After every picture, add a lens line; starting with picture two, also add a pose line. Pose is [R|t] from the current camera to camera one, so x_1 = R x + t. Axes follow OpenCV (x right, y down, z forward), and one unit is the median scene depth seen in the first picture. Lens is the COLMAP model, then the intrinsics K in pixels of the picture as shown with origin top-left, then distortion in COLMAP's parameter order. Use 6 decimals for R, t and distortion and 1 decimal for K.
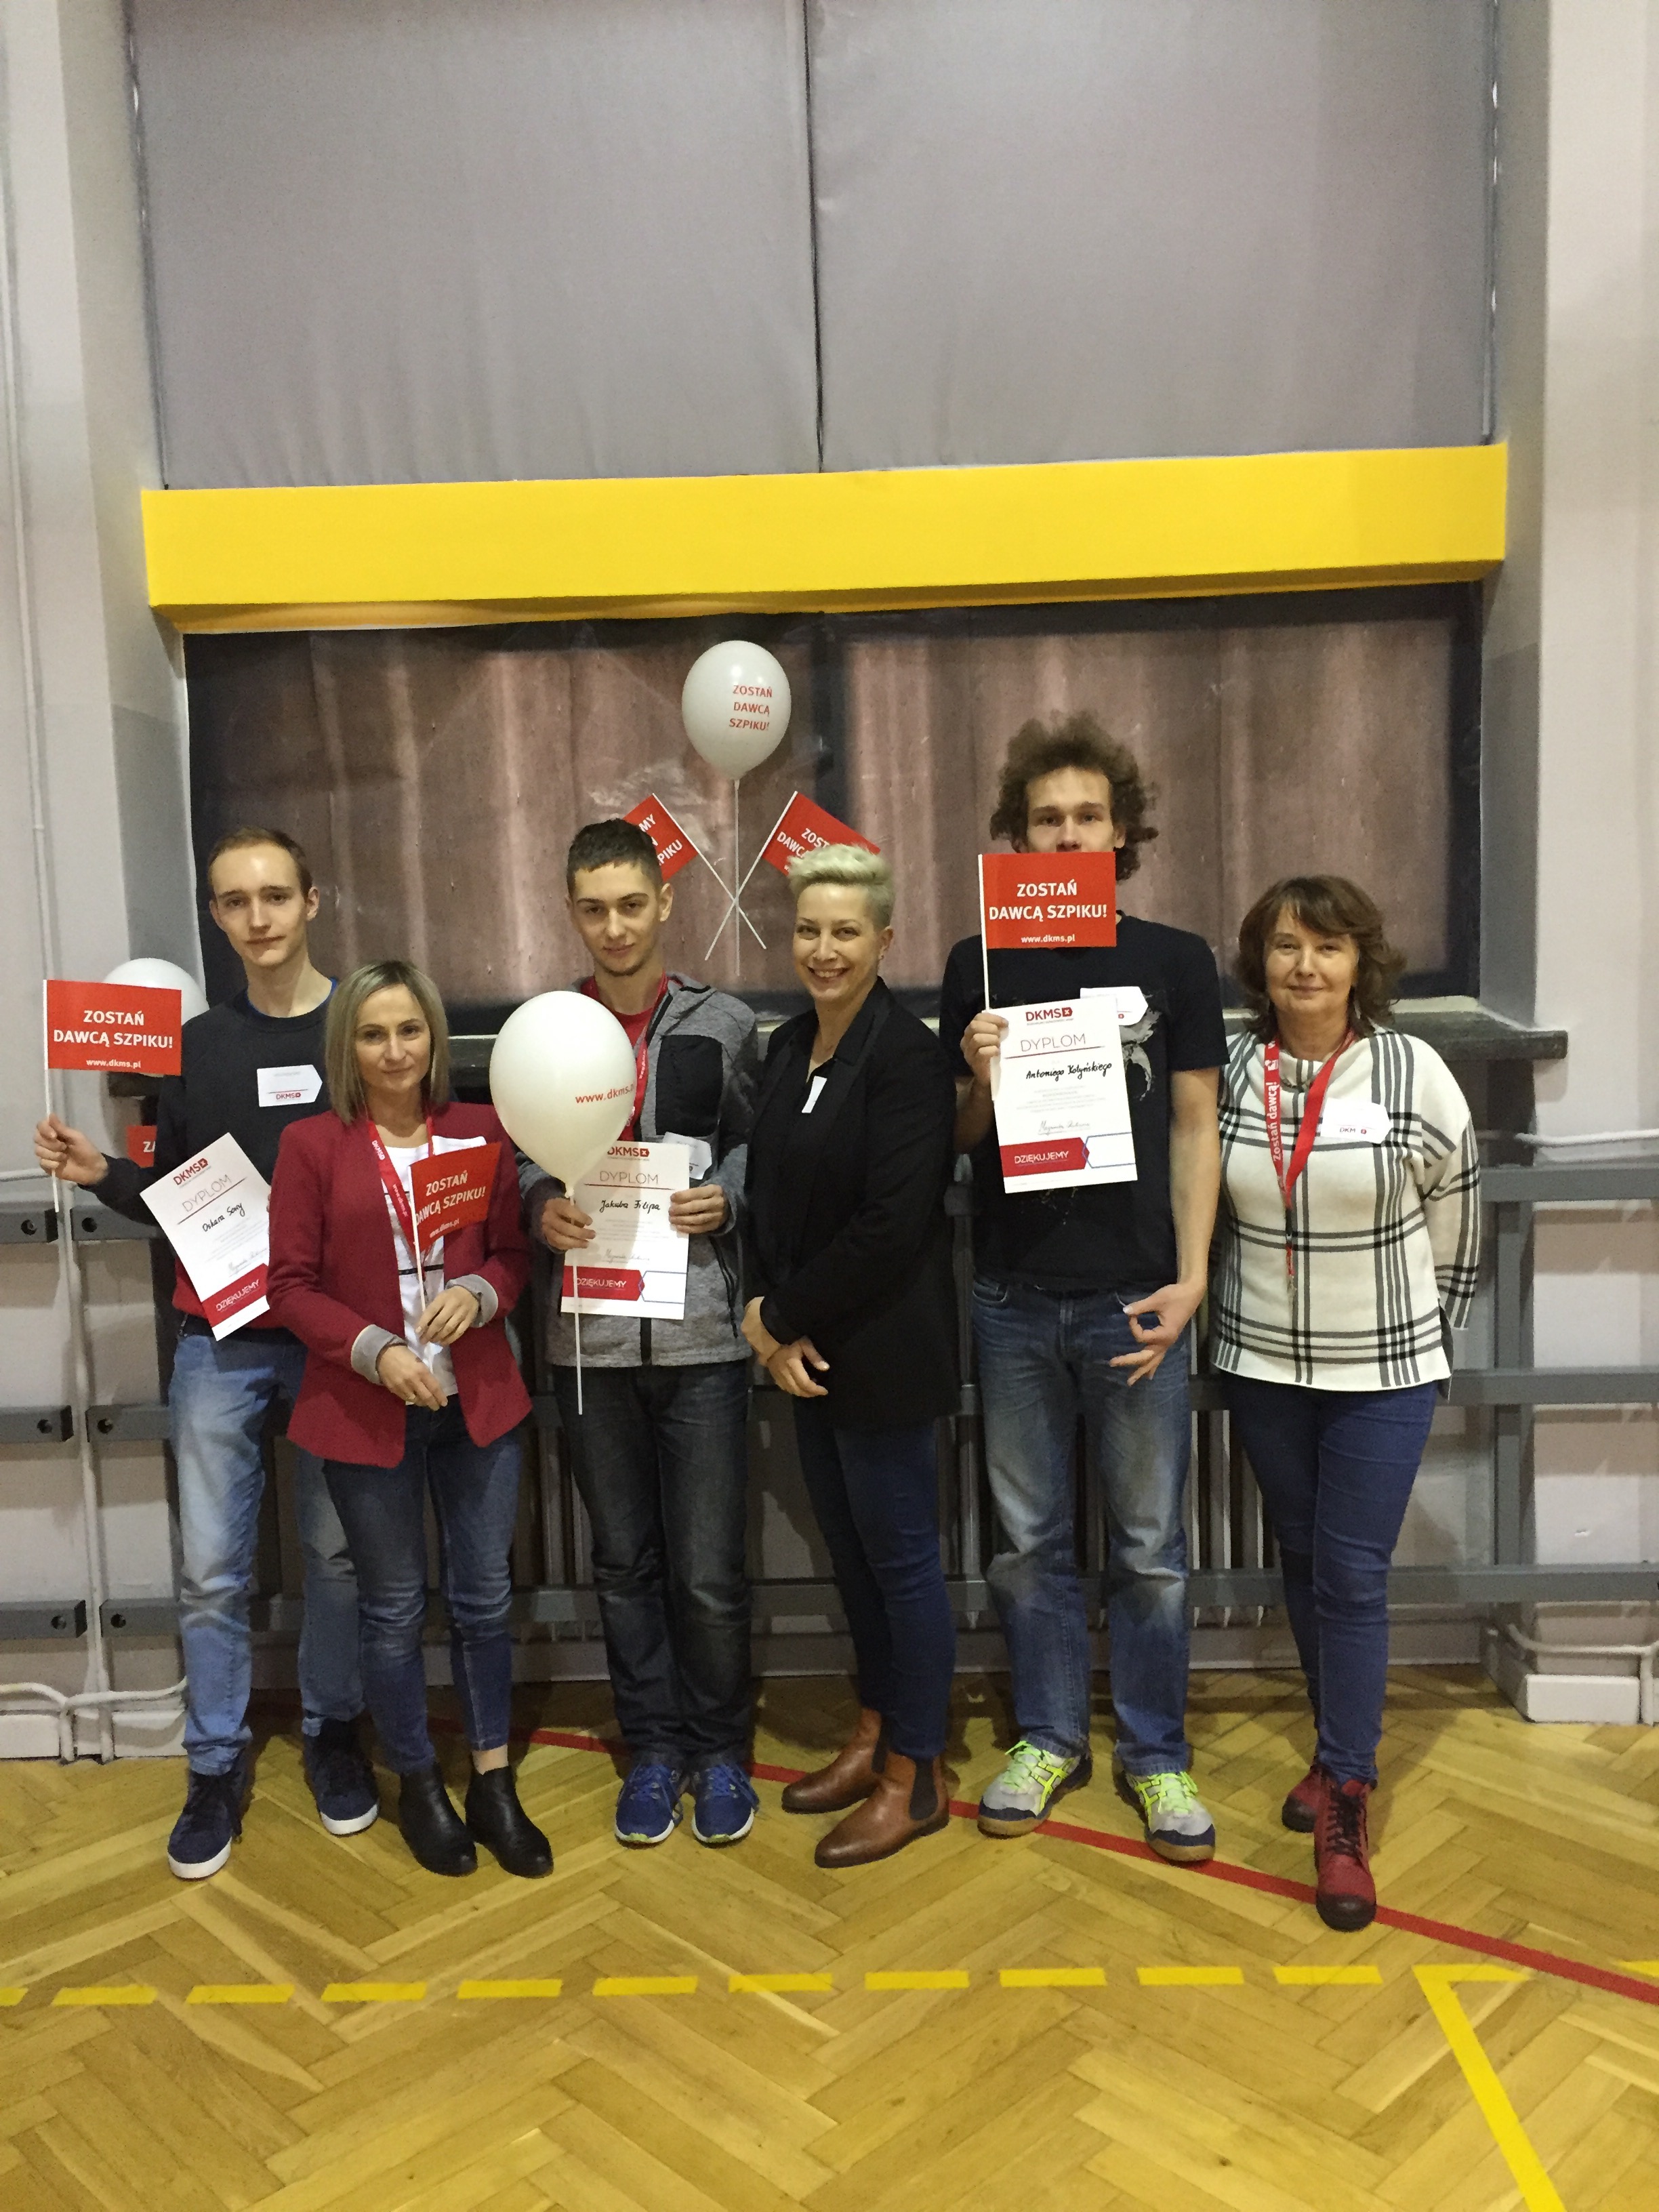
lens RADIAL K [[1866.1, 0, 832.3], [0, 1866.1, 1111.4], [0, 0, 1]] dist [-0.018860, -0.037989]
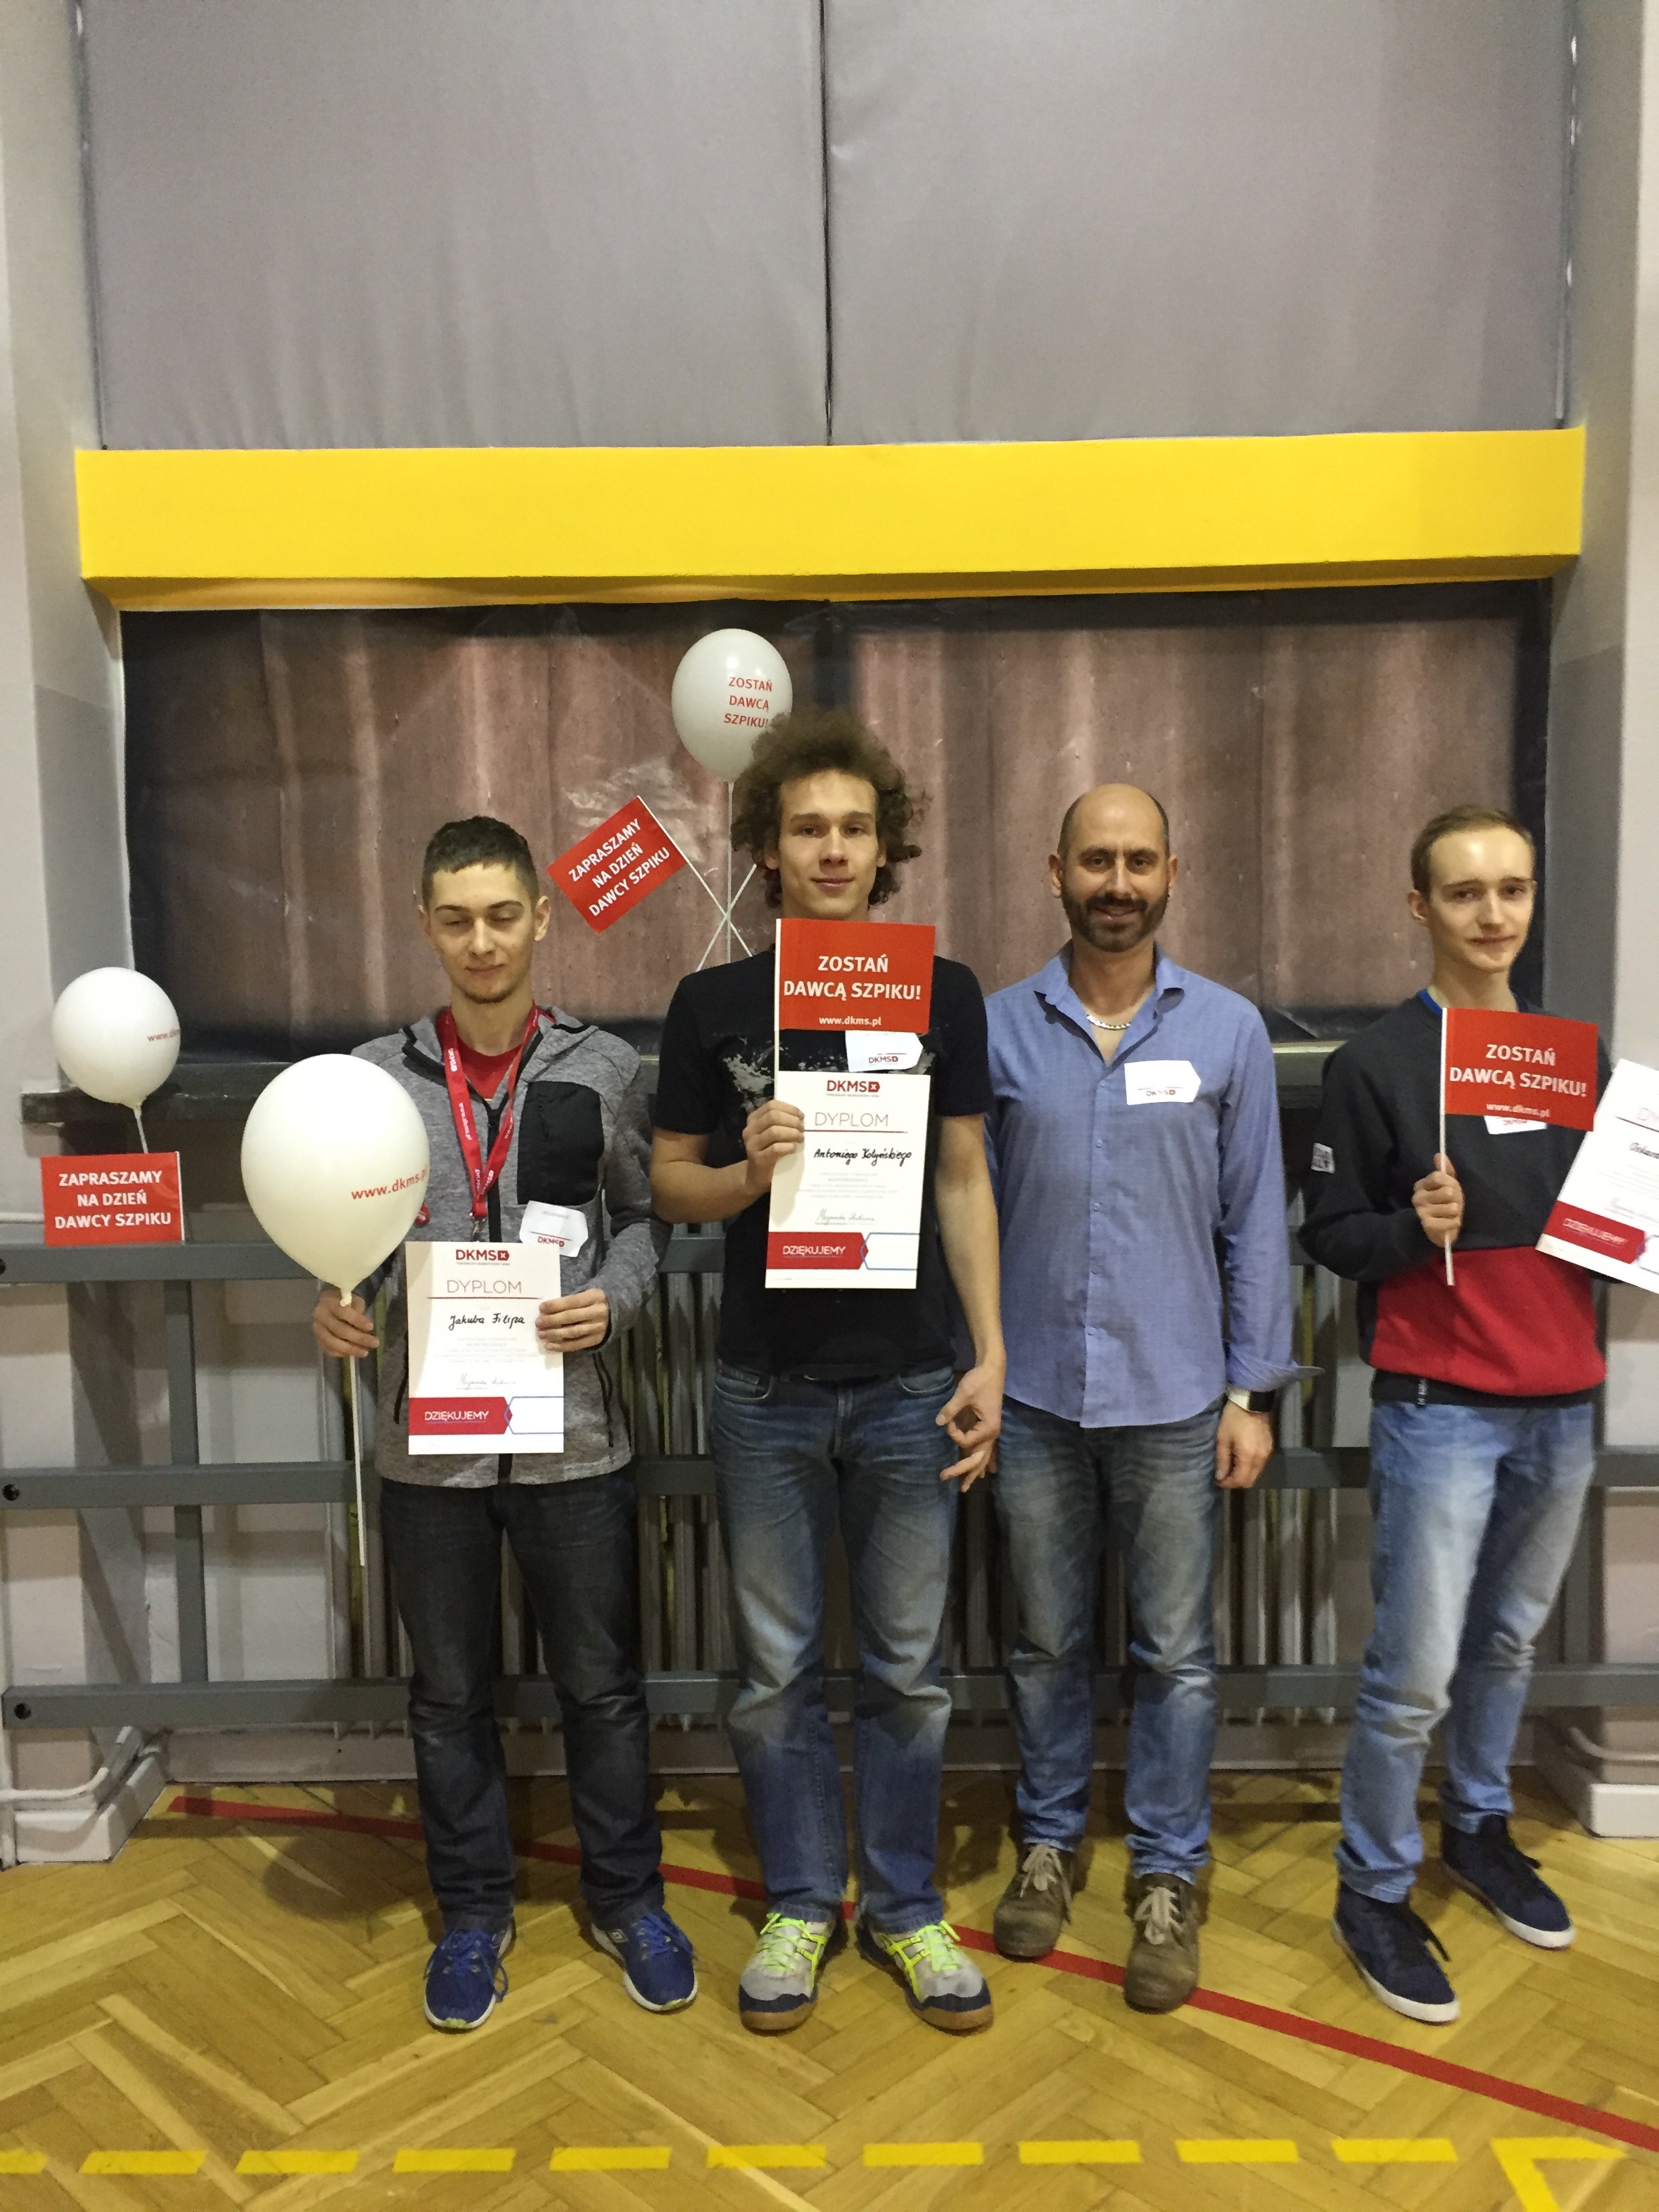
lens RADIAL K [[1866.1, 0, 833.0], [0, 1866.1, 1099.3], [0, 0, 1]] dist [-0.018860, -0.037989]
pose [[0.999778, 0.014124, 0.015610, -0.014089], [-0.013781, 0.999667, -0.021825, -0.005151], [-0.015913, 0.021605, 0.999640, 0.101338]]
